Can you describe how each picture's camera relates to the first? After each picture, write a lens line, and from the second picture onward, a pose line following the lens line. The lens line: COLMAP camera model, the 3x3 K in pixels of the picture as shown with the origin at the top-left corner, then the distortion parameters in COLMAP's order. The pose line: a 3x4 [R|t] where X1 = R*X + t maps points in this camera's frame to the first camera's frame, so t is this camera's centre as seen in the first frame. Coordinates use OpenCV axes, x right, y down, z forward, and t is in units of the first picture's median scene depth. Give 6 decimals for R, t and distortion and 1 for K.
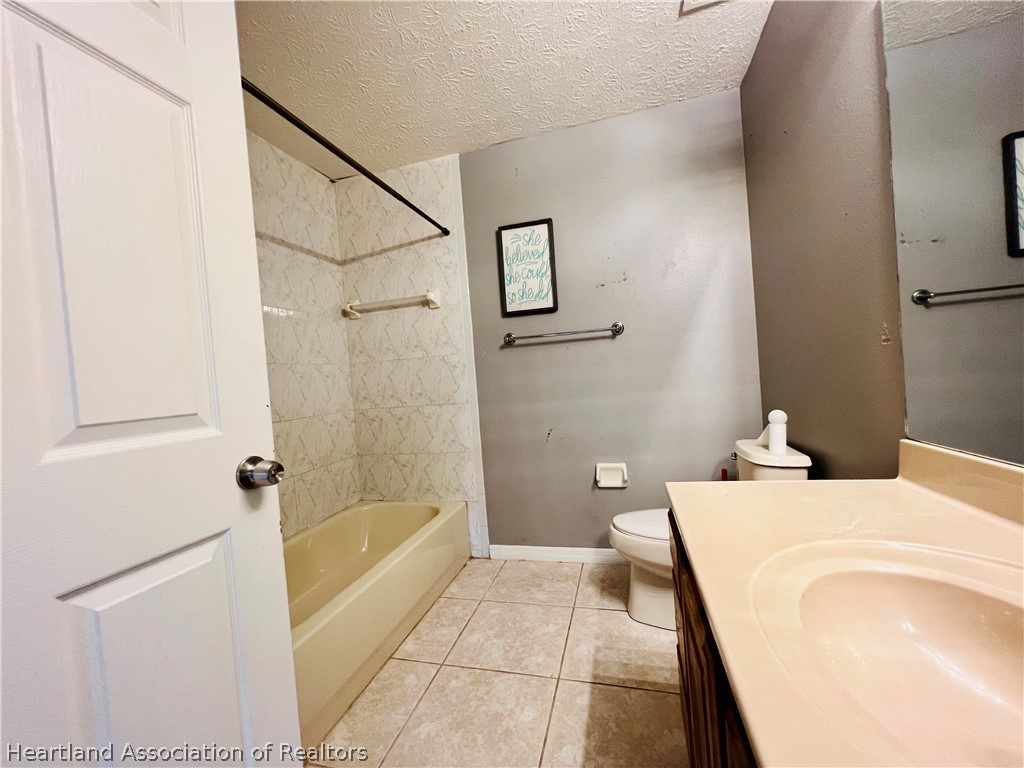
lens RADIAL K [[410.6, 0, 511.7], [0, 410.6, 384.3], [0, 0, 1]] dist [-0.001359, 0.000040]
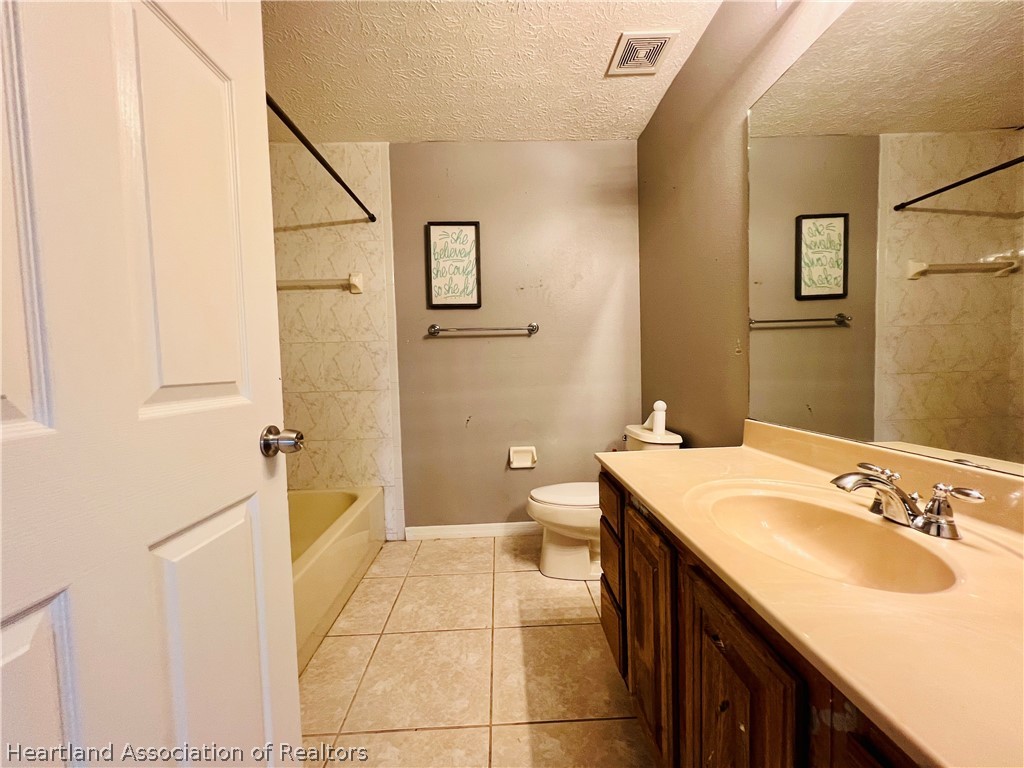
lens RADIAL K [[410.6, 0, 511.6], [0, 410.6, 383.9], [0, 0, 1]] dist [-0.001359, 0.000040]
pose [[0.952842, 0.036097, 0.301313, -0.153782], [-0.039683, 0.999196, 0.005787, 0.016108], [-0.300861, -0.017471, 0.953508, -0.077669]]
